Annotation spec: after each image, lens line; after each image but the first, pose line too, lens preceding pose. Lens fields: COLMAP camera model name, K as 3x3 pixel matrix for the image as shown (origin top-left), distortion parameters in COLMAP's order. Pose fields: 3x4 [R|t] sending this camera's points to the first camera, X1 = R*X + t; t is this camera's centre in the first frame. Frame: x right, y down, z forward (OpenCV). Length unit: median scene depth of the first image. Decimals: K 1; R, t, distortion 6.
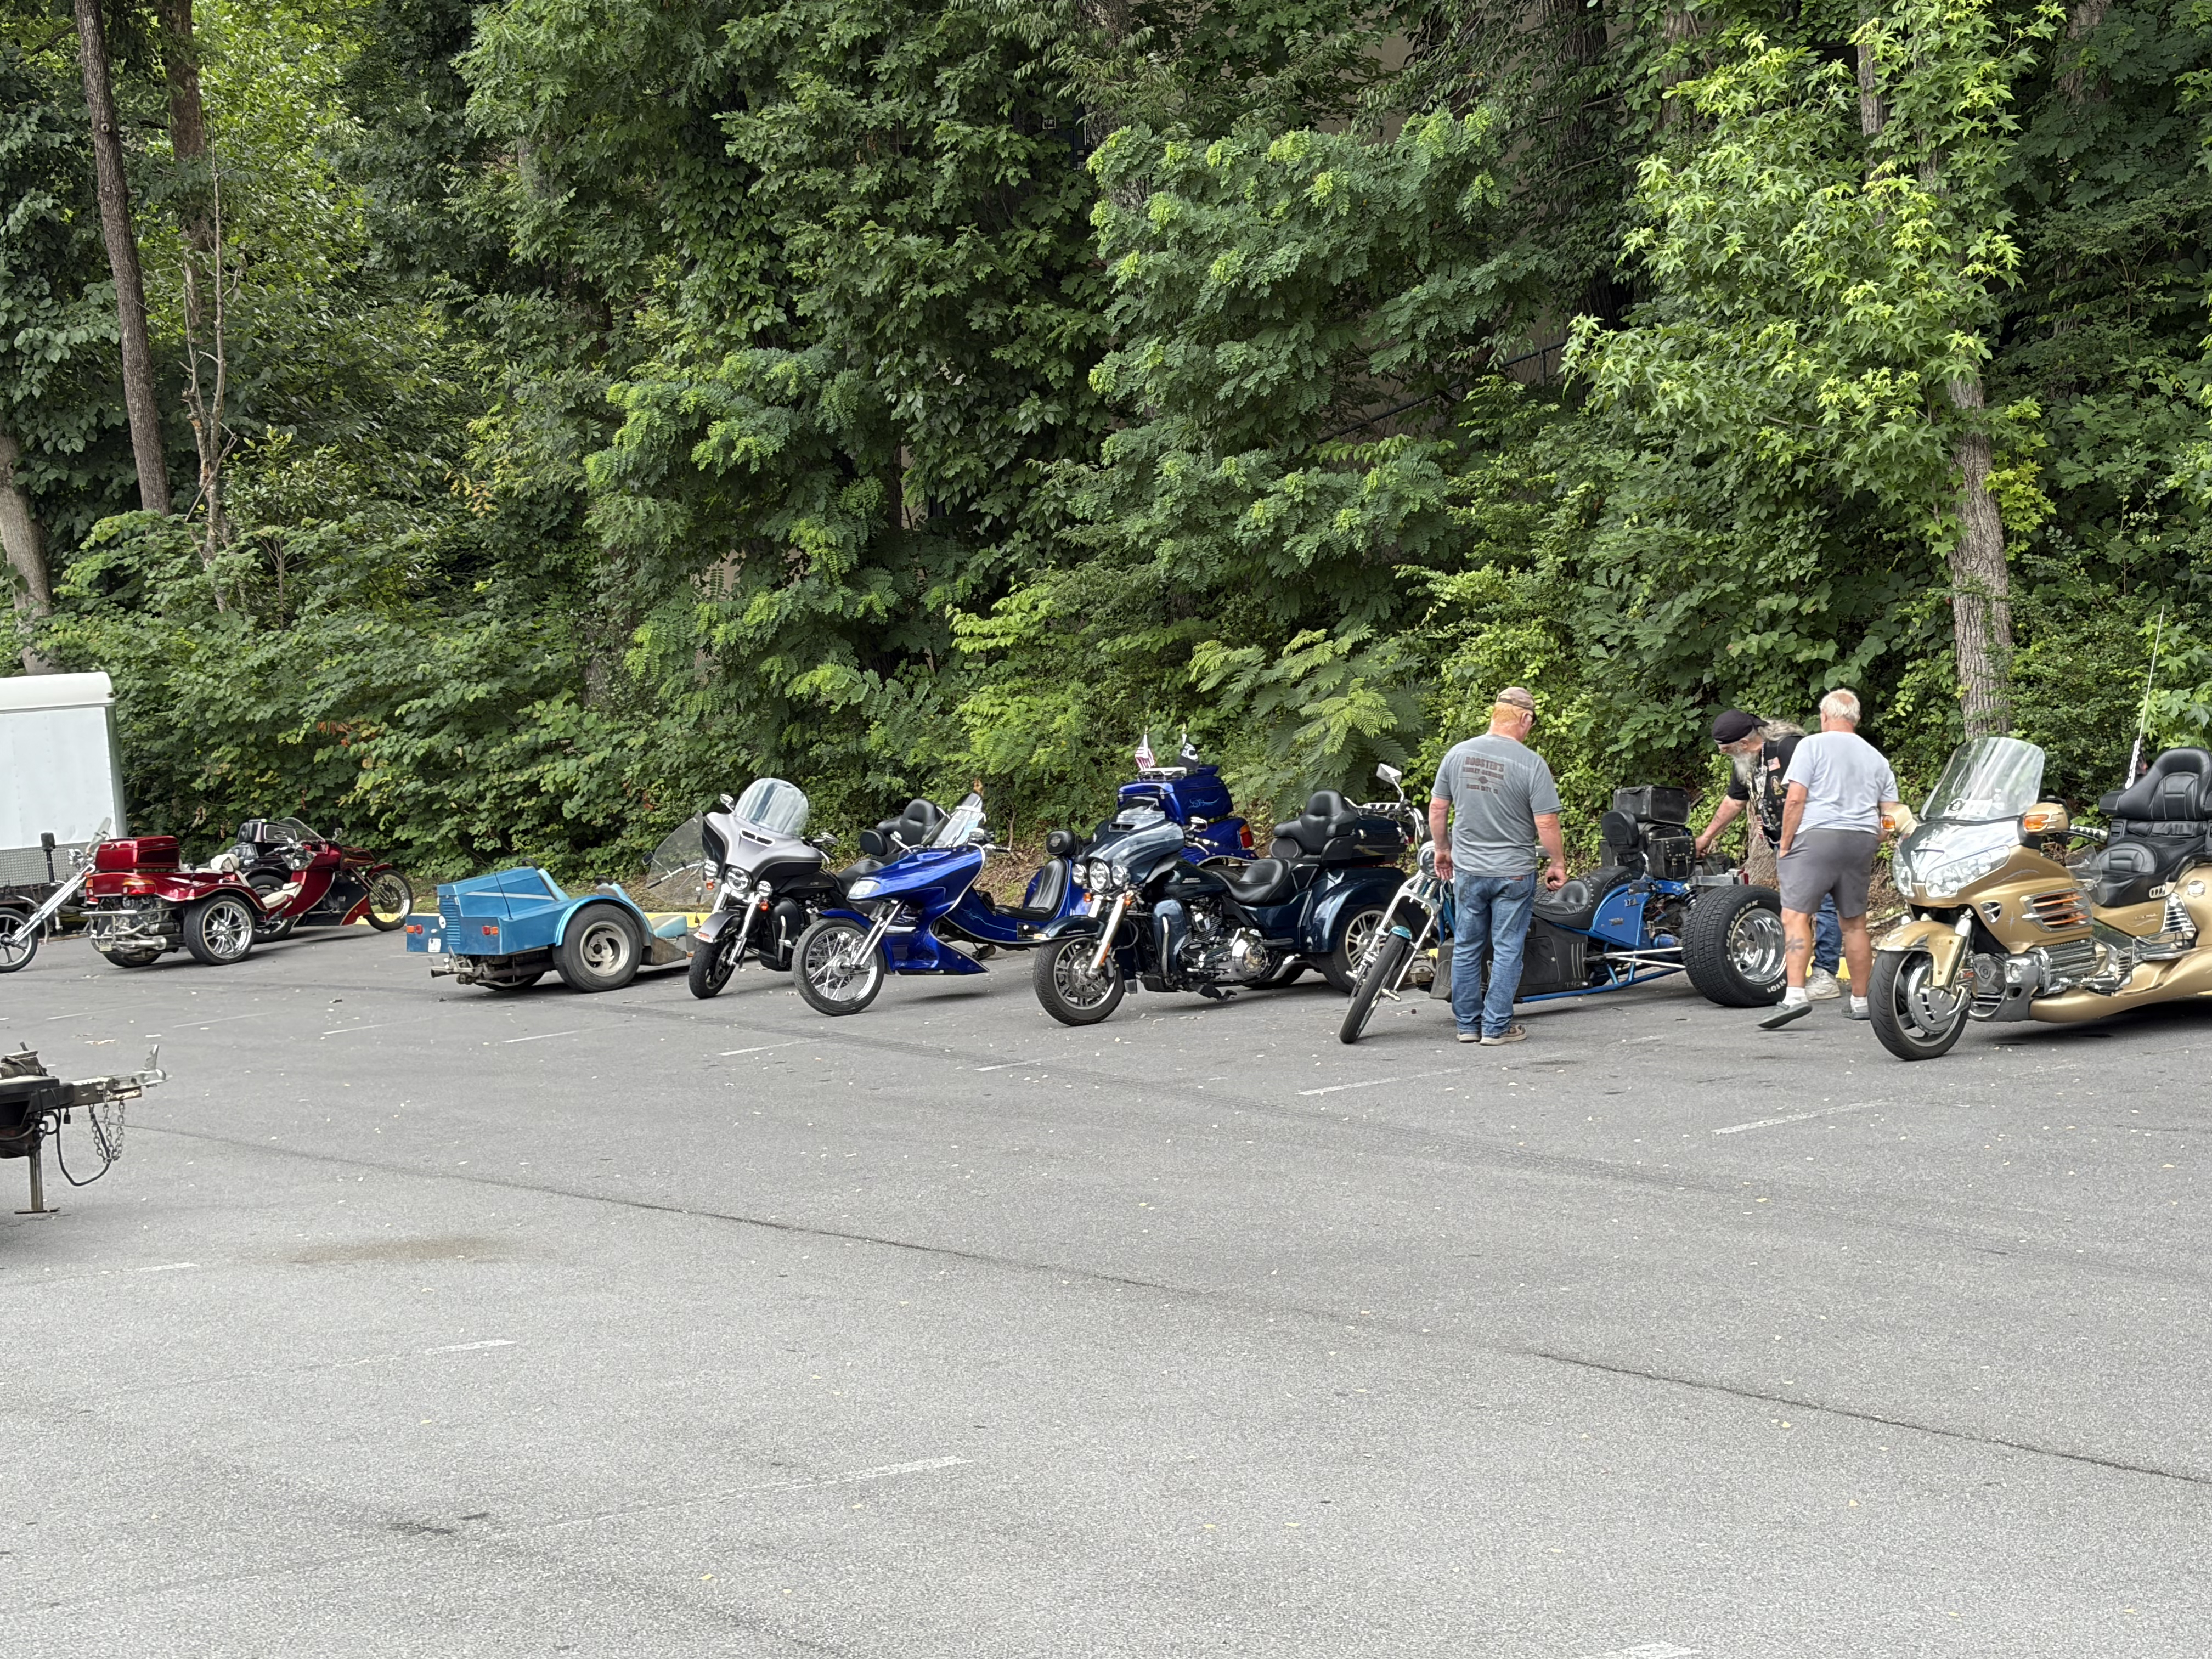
lens RADIAL K [[3836.5, 0, 1106.0], [0, 3836.5, 829.5], [0, 0, 1]] dist [0.185536, -1.071912]
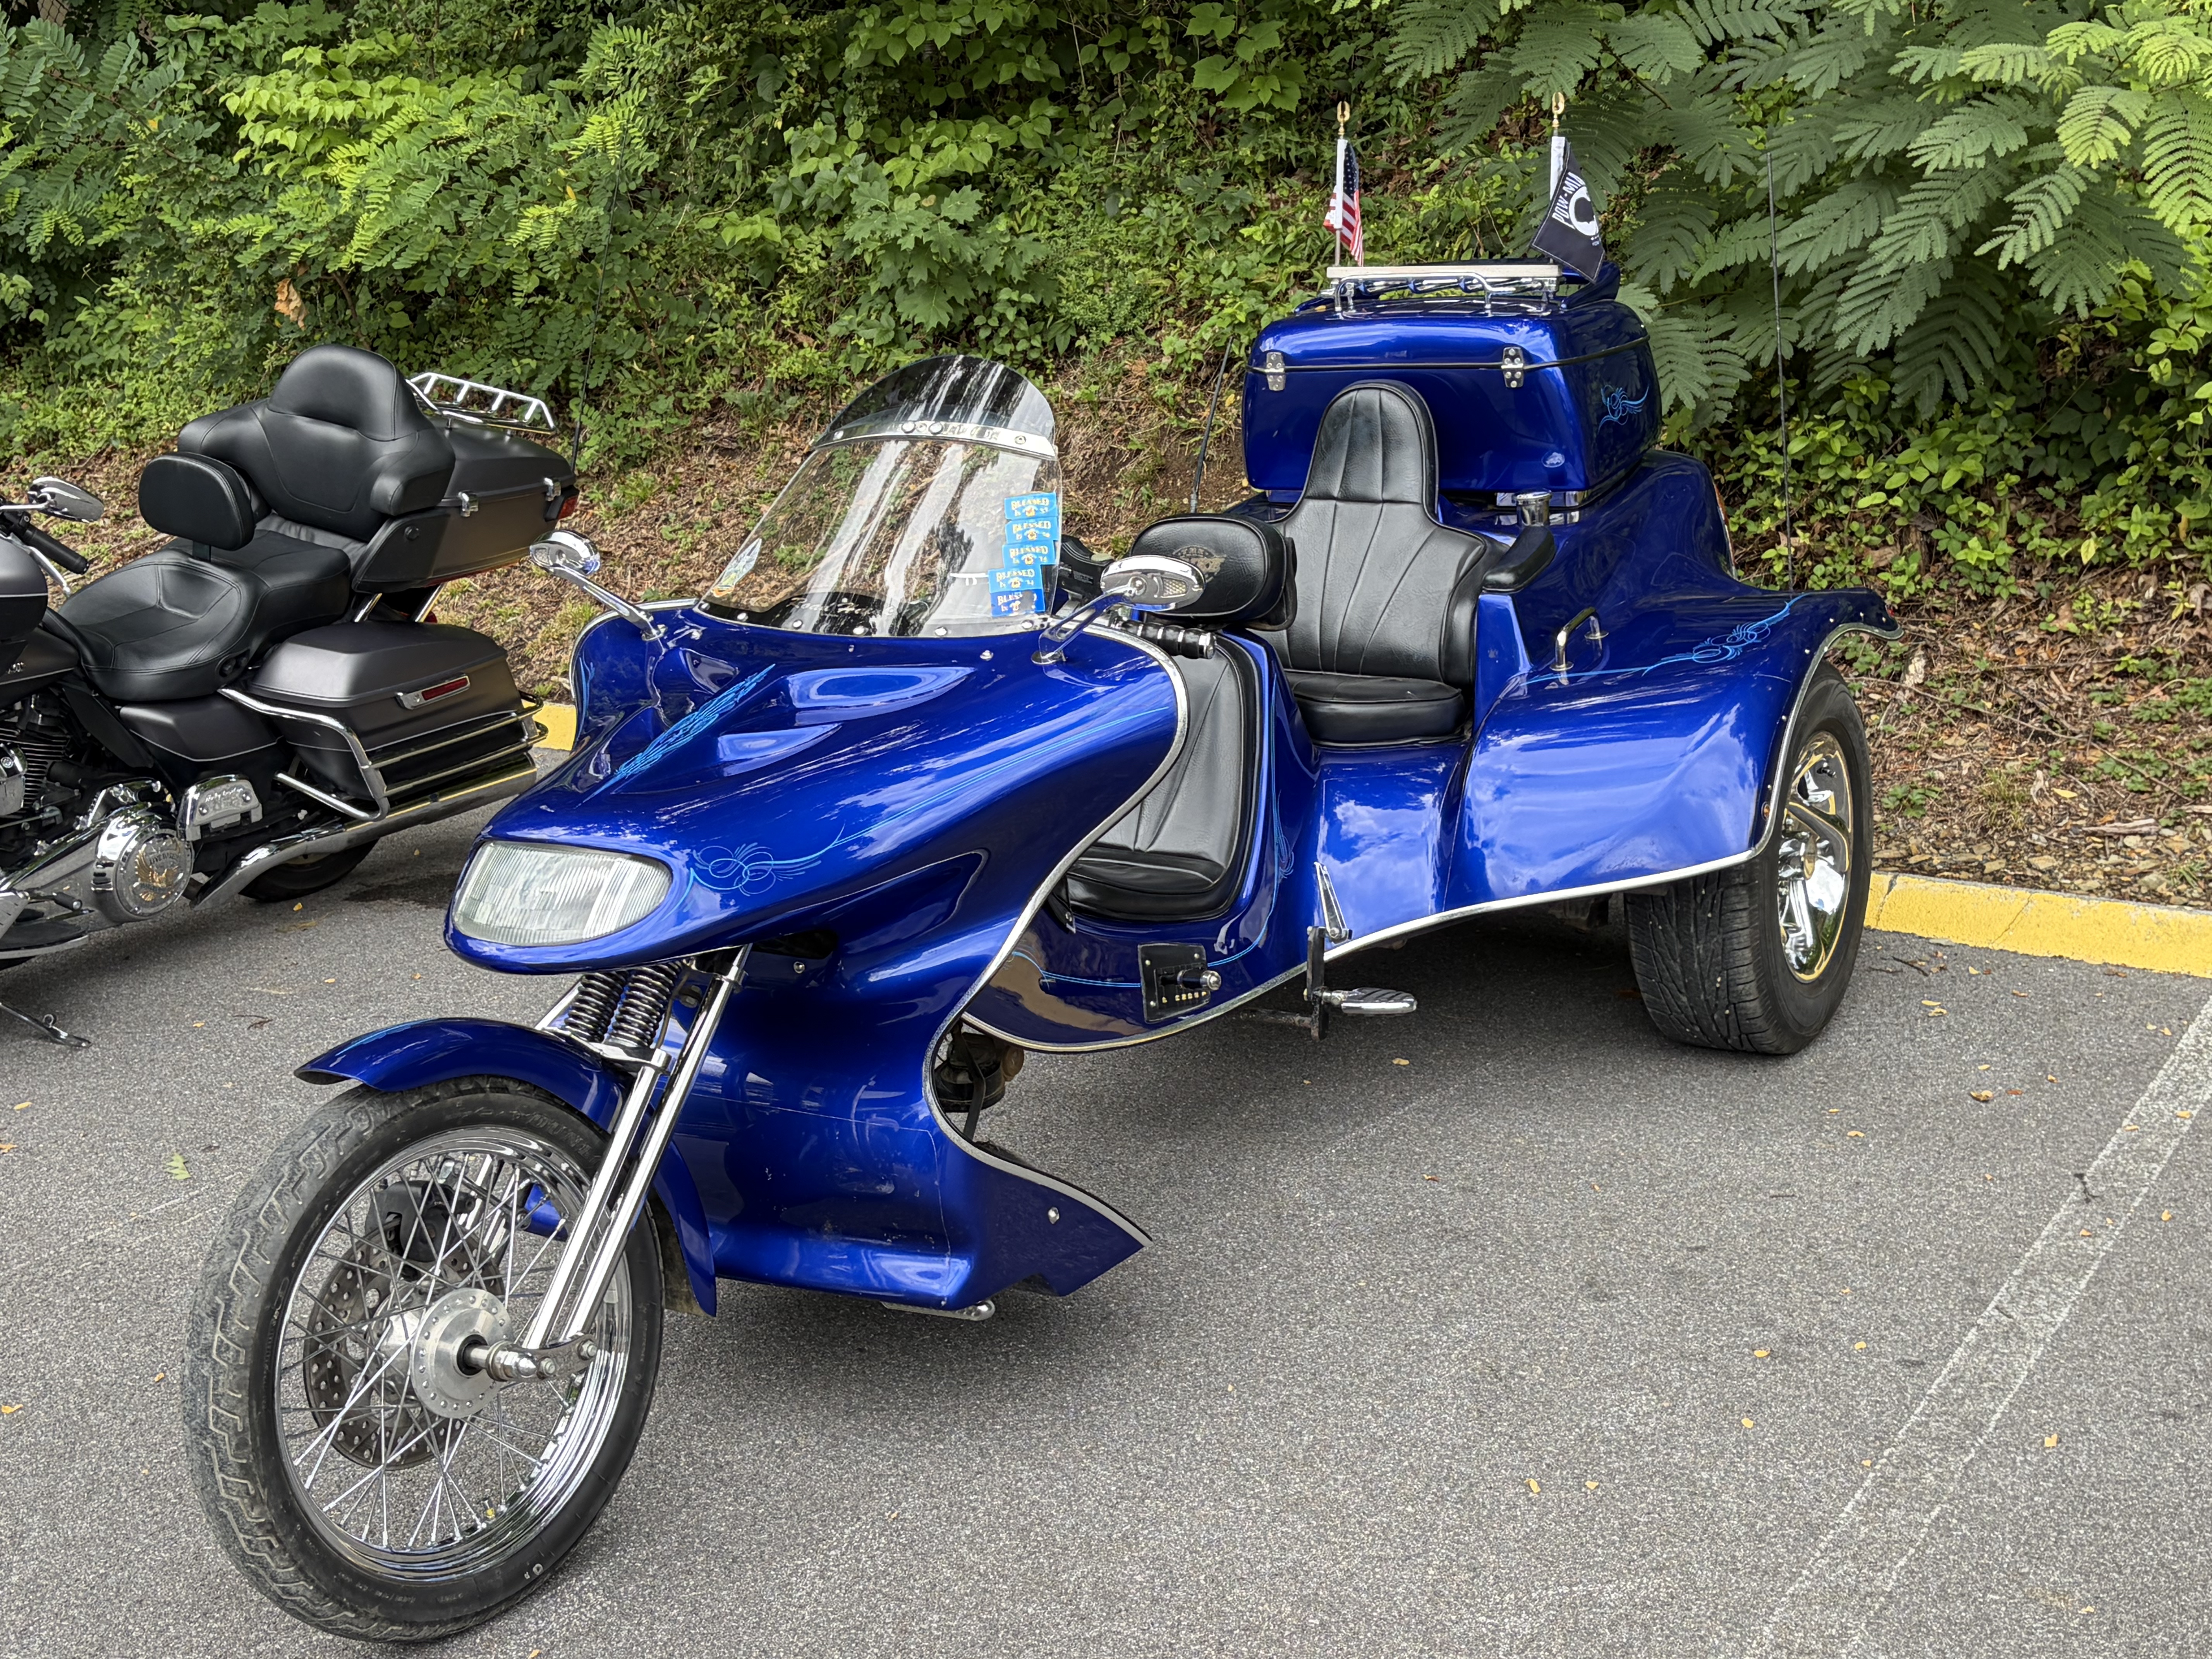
lens RADIAL K [[2774.0, 0, 1106.0], [0, 2774.0, 829.5], [0, 0, 1]] dist [-0.009423, -0.020923]
pose [[0.916655, -0.049668, 0.396582, -0.094784], [-0.020334, 0.985168, 0.170382, -0.010479], [-0.399162, -0.164245, 0.902049, 0.905673]]
